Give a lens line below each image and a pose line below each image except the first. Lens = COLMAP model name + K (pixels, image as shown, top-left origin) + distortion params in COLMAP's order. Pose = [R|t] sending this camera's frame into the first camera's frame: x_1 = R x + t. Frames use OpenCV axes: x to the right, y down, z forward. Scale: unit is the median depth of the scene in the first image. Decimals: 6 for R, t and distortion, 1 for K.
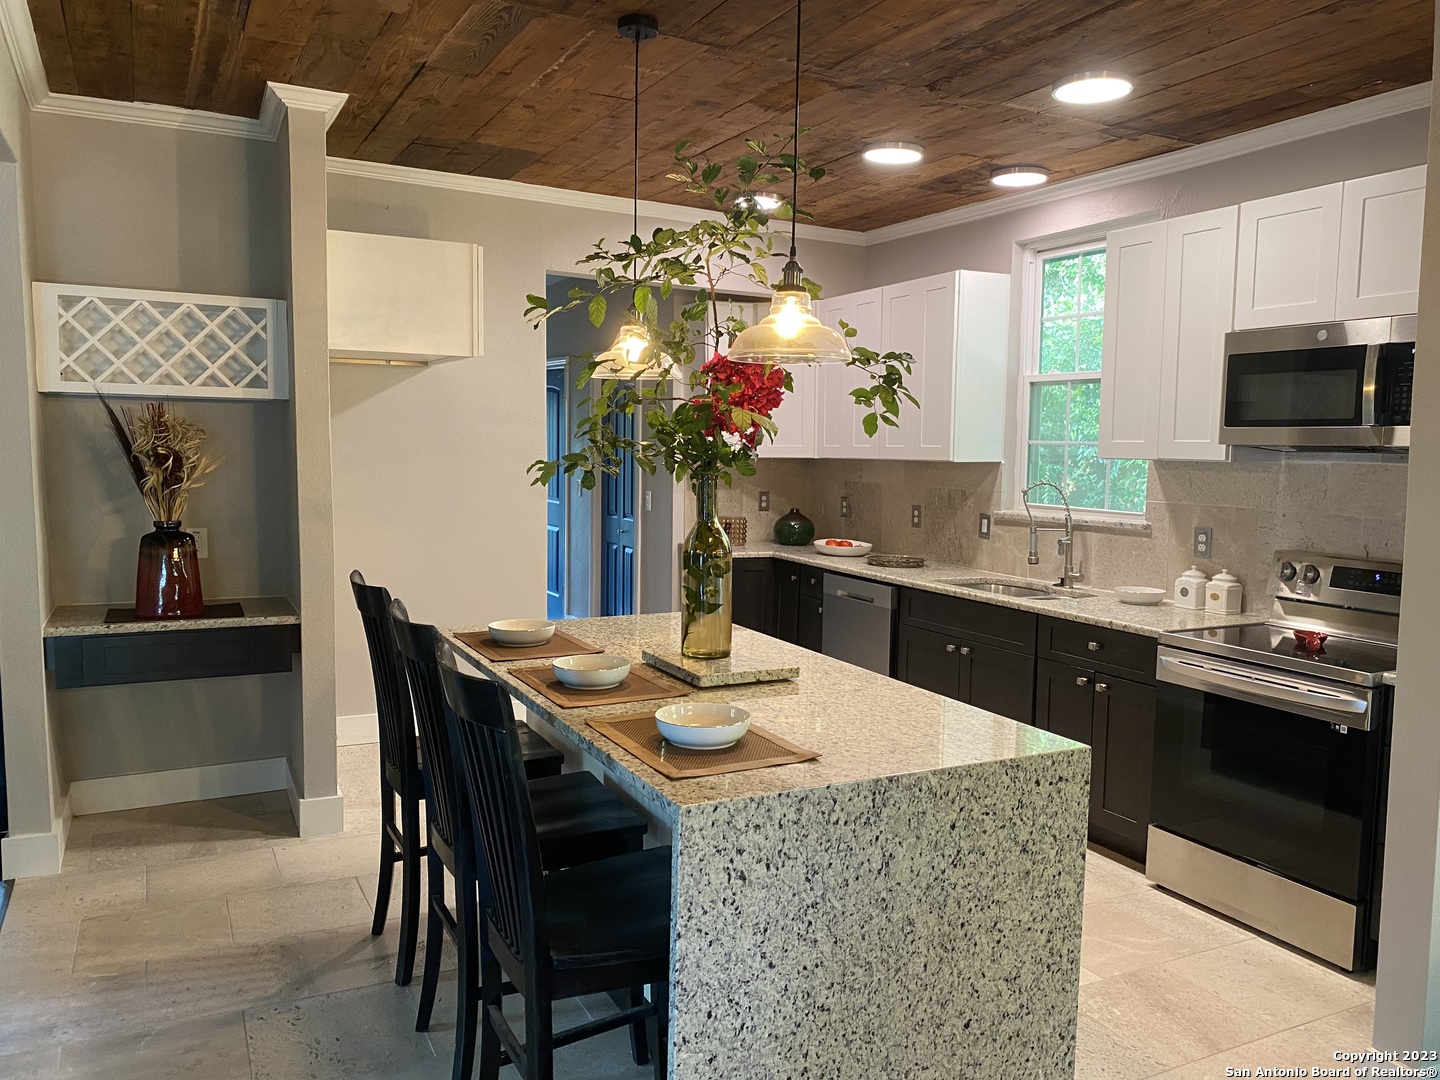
lens RADIAL K [[1103.9, 0, 714.5], [0, 1103.9, 540.7], [0, 0, 1]] dist [0.013803, -0.004302]
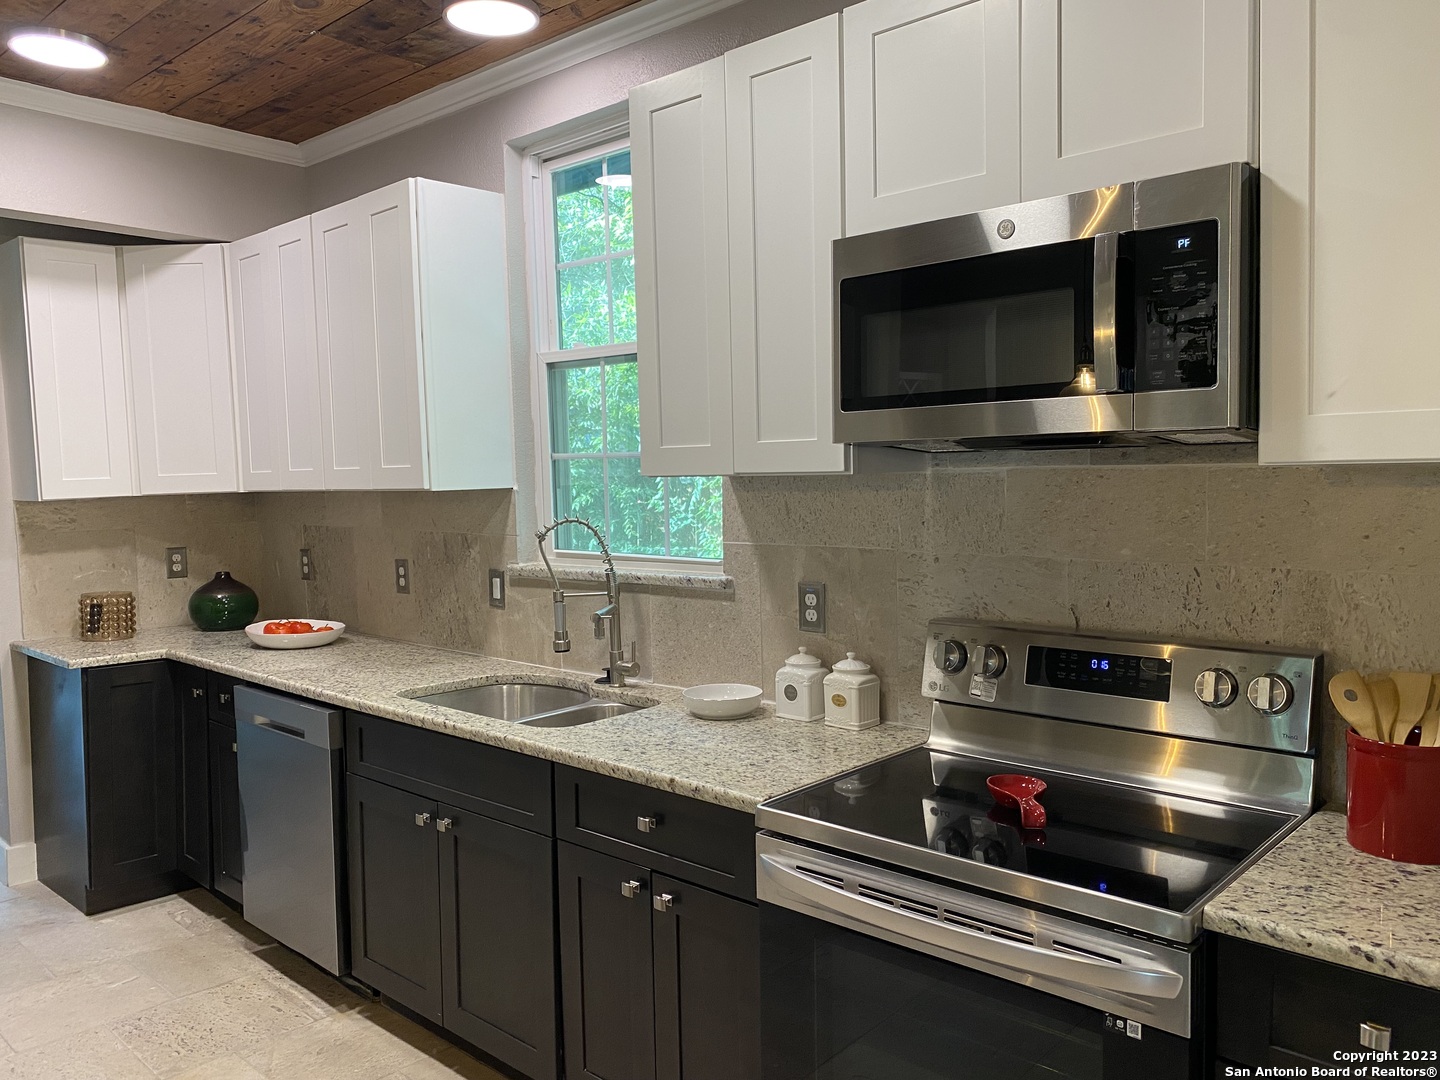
lens RADIAL K [[1103.9, 0, 710.0], [0, 1103.9, 542.8], [0, 0, 1]] dist [0.013803, -0.004302]
pose [[0.938301, -0.055706, 0.341303, 0.208190], [0.064652, 0.997797, -0.014884, -0.032720], [-0.339722, 0.036032, 0.939835, 0.509738]]
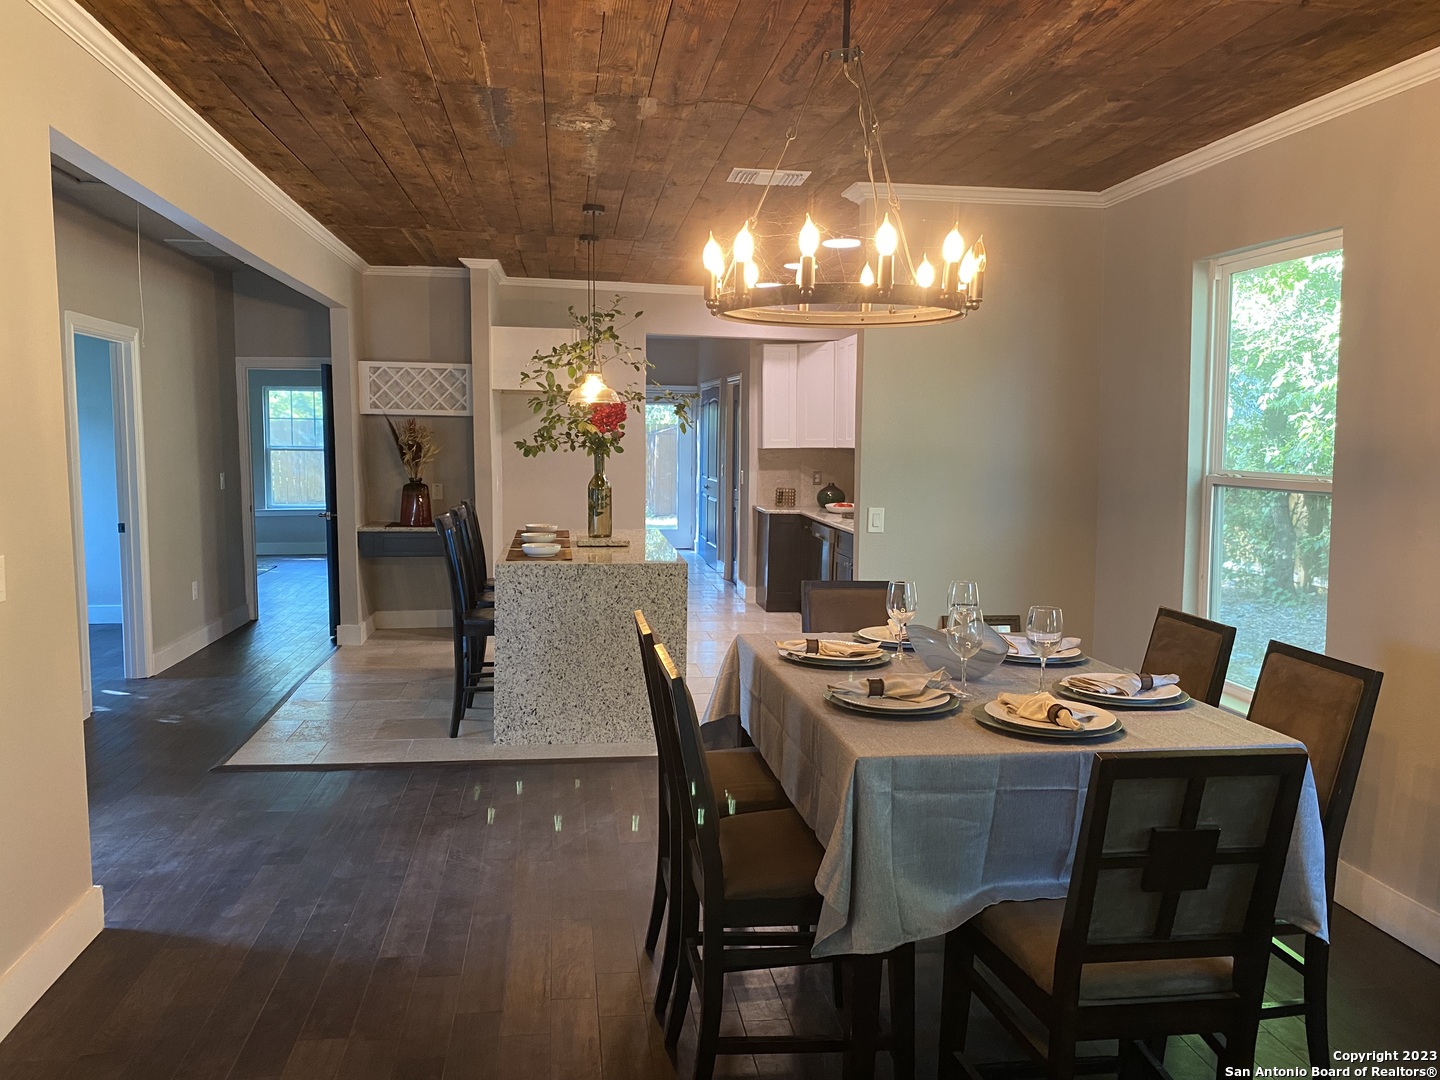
lens RADIAL K [[1103.9, 0, 724.2], [0, 1103.9, 529.9], [0, 0, 1]] dist [0.013803, -0.004302]
pose [[0.948322, 0.024591, -0.316356, 0.695084], [-0.027096, 0.999627, -0.003519, 0.071480], [0.316151, 0.011909, 0.948634, -0.741281]]
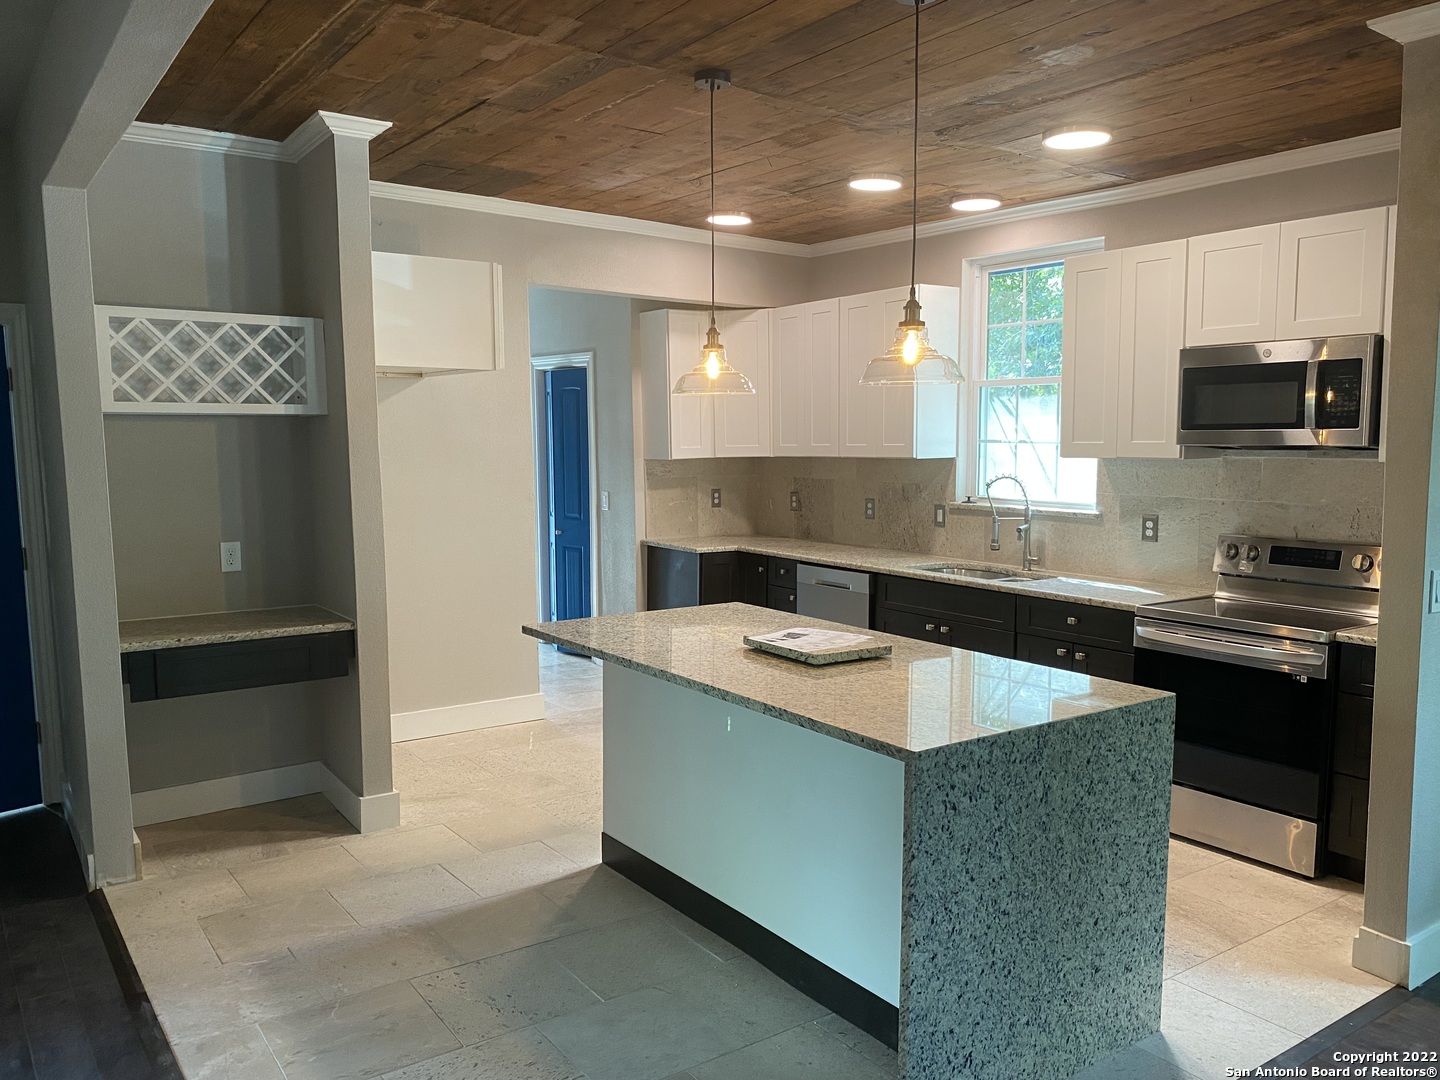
lens RADIAL K [[1103.9, 0, 715.3], [0, 1103.9, 545.5], [0, 0, 1]] dist [0.013803, -0.004302]
pose [[0.988611, -0.031830, 0.147090, -0.204977], [0.030548, 0.999473, 0.010963, -0.004824], [-0.147362, -0.006345, 0.989062, -0.087995]]
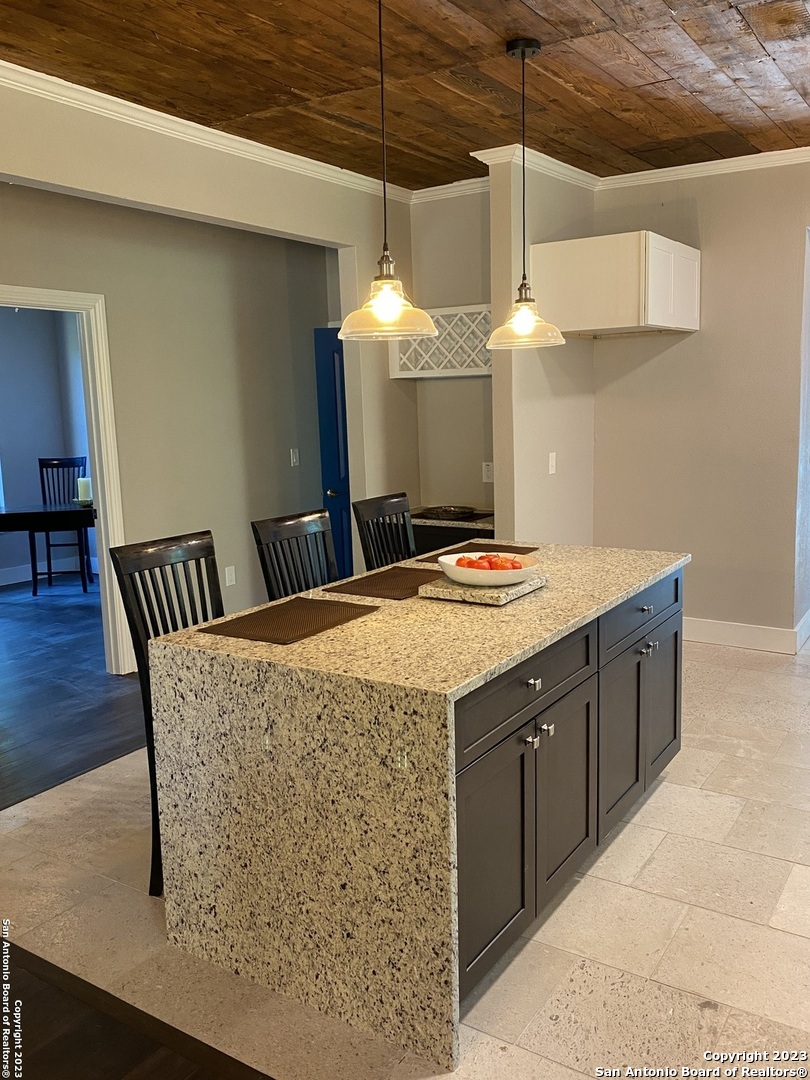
lens RADIAL K [[914.3, 0, 396.1], [0, 914.3, 529.9], [0, 0, 1]] dist [0.042817, -0.050143]
pose [[0.491058, 0.092764, -0.866174, 0.624117], [-0.040002, 0.995666, 0.083954, -0.022094], [0.870208, -0.006577, 0.492641, 0.317174]]
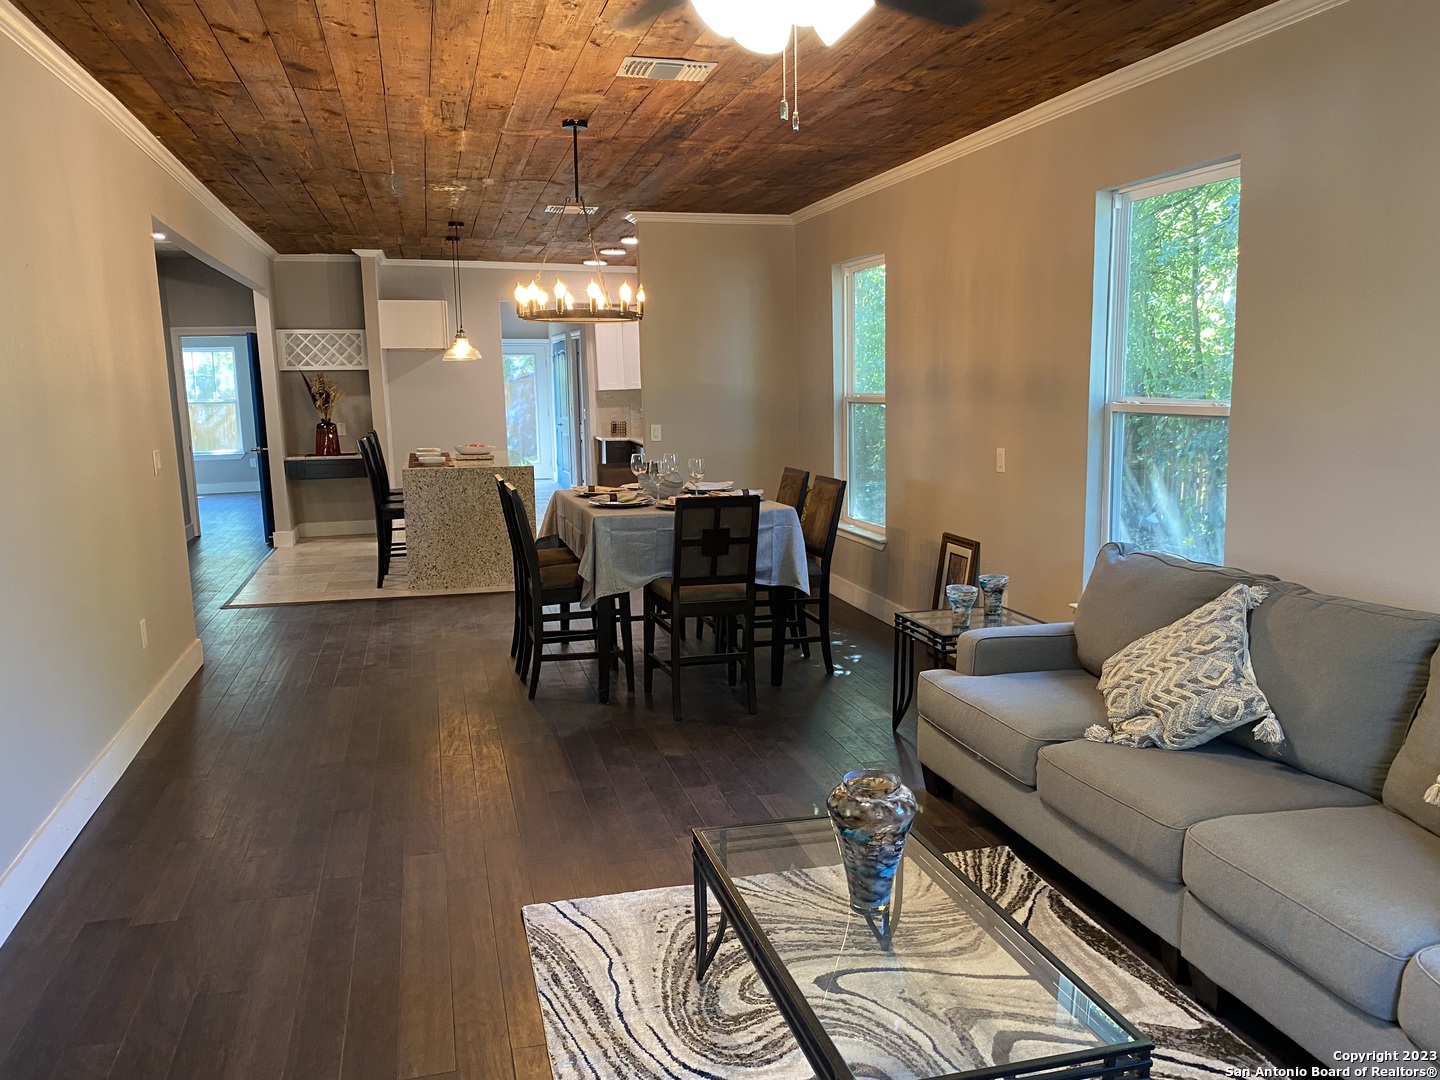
lens RADIAL K [[1103.9, 0, 729.9], [0, 1103.9, 556.3], [0, 0, 1]] dist [0.013803, -0.004302]
pose [[0.979198, 0.004417, -0.202857, 1.009195], [0.009364, 0.997714, 0.066925, 0.146619], [0.202689, -0.067432, 0.976919, -1.431539]]
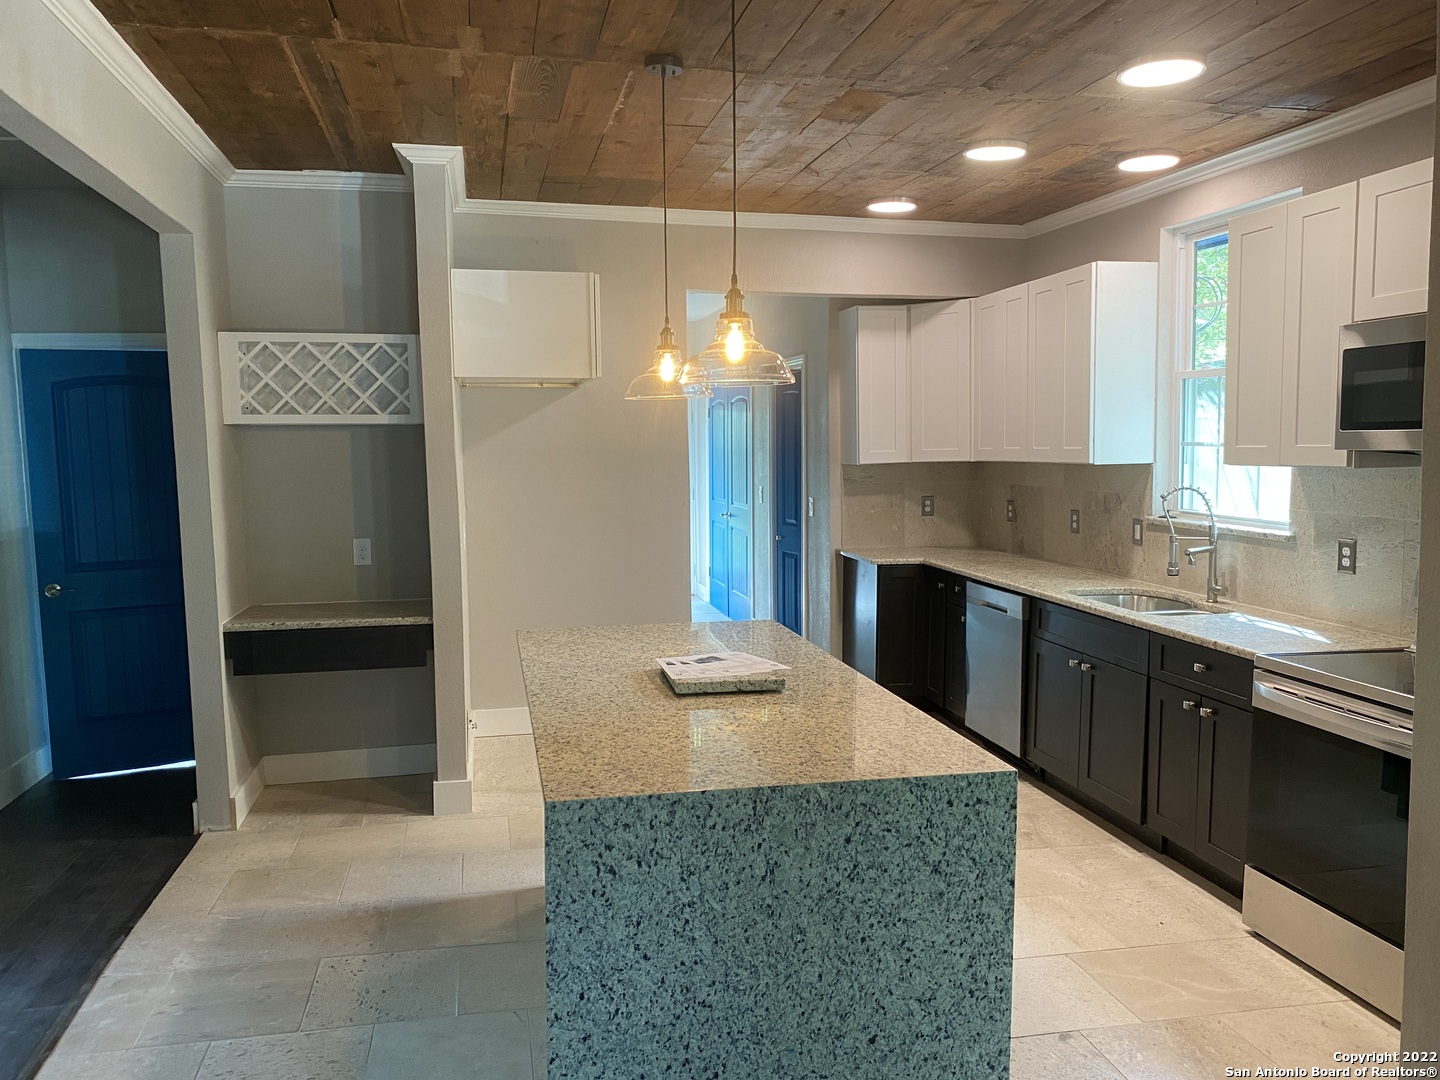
lens RADIAL K [[1103.9, 0, 700.5], [0, 1103.9, 539.2], [0, 0, 1]] dist [0.013803, -0.004302]
pose [[0.964340, -0.000181, -0.264667, 0.195876], [-0.000576, 0.999996, -0.002782, -0.007655], [0.264666, 0.002835, 0.964336, -0.005805]]
